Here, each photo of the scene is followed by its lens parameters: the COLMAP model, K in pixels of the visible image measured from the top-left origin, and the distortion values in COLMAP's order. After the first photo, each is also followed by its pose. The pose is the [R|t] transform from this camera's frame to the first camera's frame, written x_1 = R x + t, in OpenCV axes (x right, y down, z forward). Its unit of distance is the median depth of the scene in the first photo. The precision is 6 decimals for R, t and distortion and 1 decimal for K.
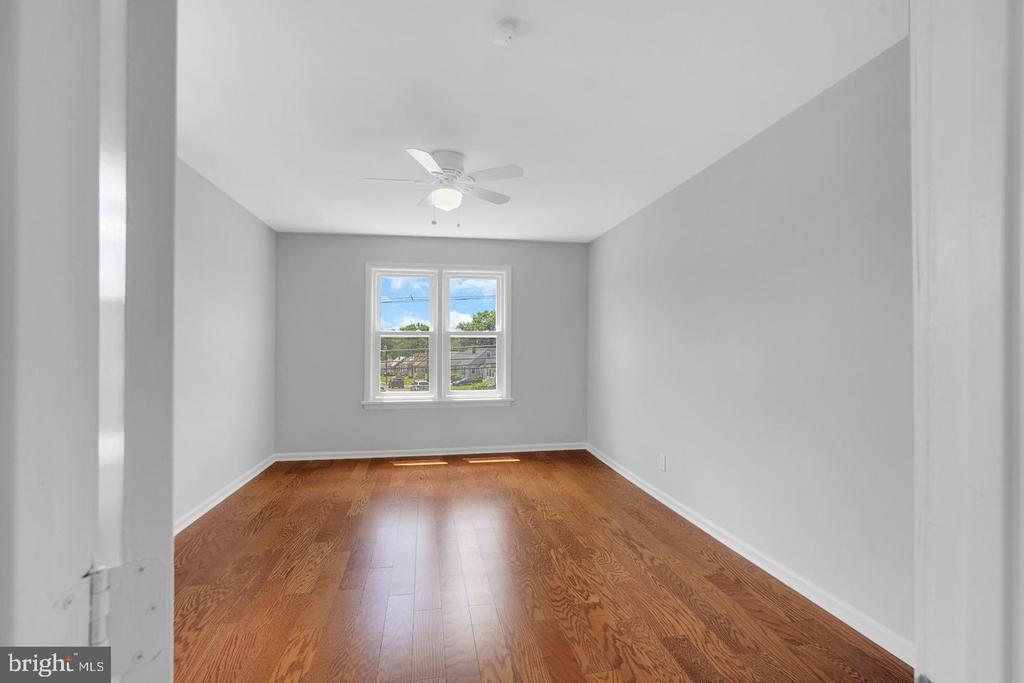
lens RADIAL K [[460.0, 0, 512.5], [0, 460.0, 345.2], [0, 0, 1]] dist [-0.005406, 0.001364]
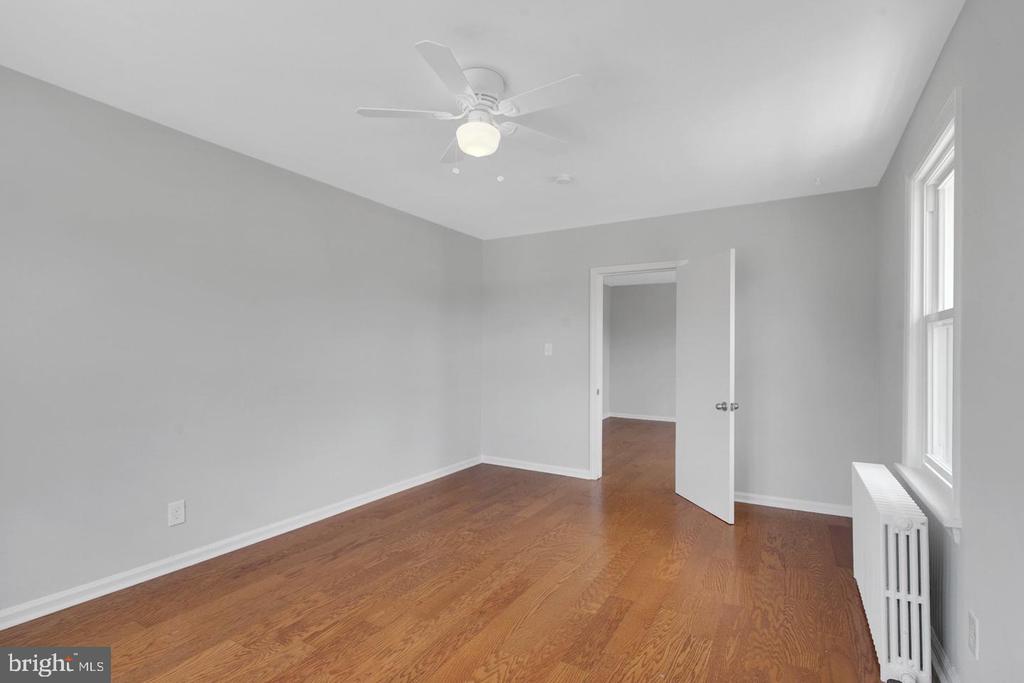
lens RADIAL K [[460.0, 0, 512.4], [0, 460.0, 344.1], [0, 0, 1]] dist [-0.005406, 0.001364]
pose [[-0.746880, 0.002220, 0.664956, -0.454159], [-0.015943, 0.999647, -0.021245, 0.004063], [-0.664768, -0.026469, -0.746581, 1.039243]]
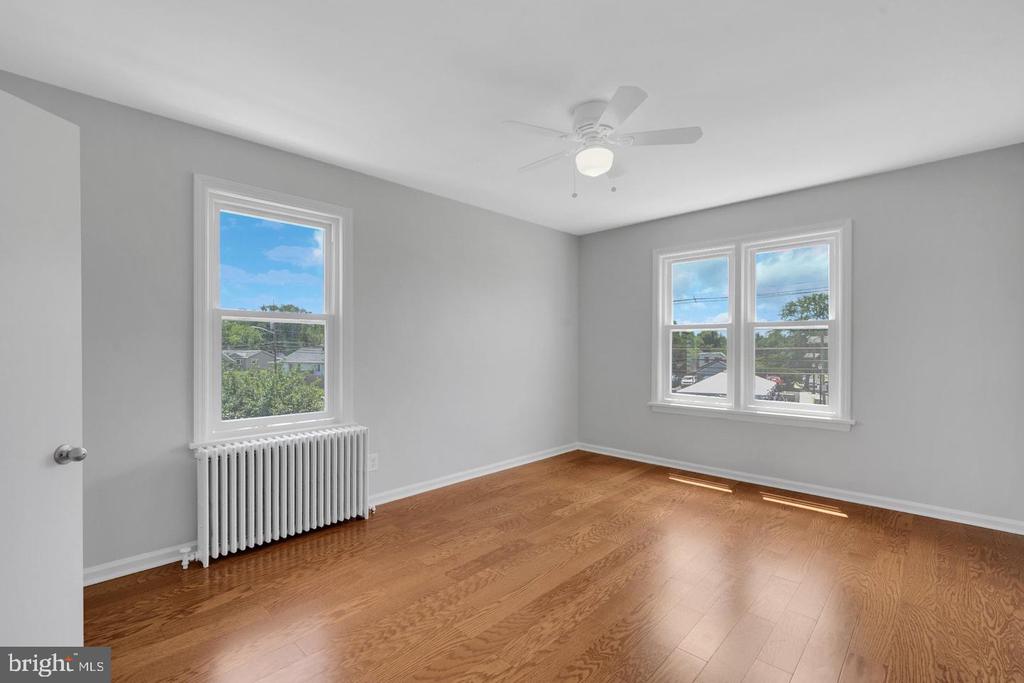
lens RADIAL K [[460.0, 0, 516.2], [0, 460.0, 346.7], [0, 0, 1]] dist [-0.005406, 0.001364]
pose [[0.584648, 0.002248, -0.811284, 0.308805], [0.006676, 0.999949, 0.007581, 0.002857], [0.811260, -0.009849, 0.584603, 0.283462]]
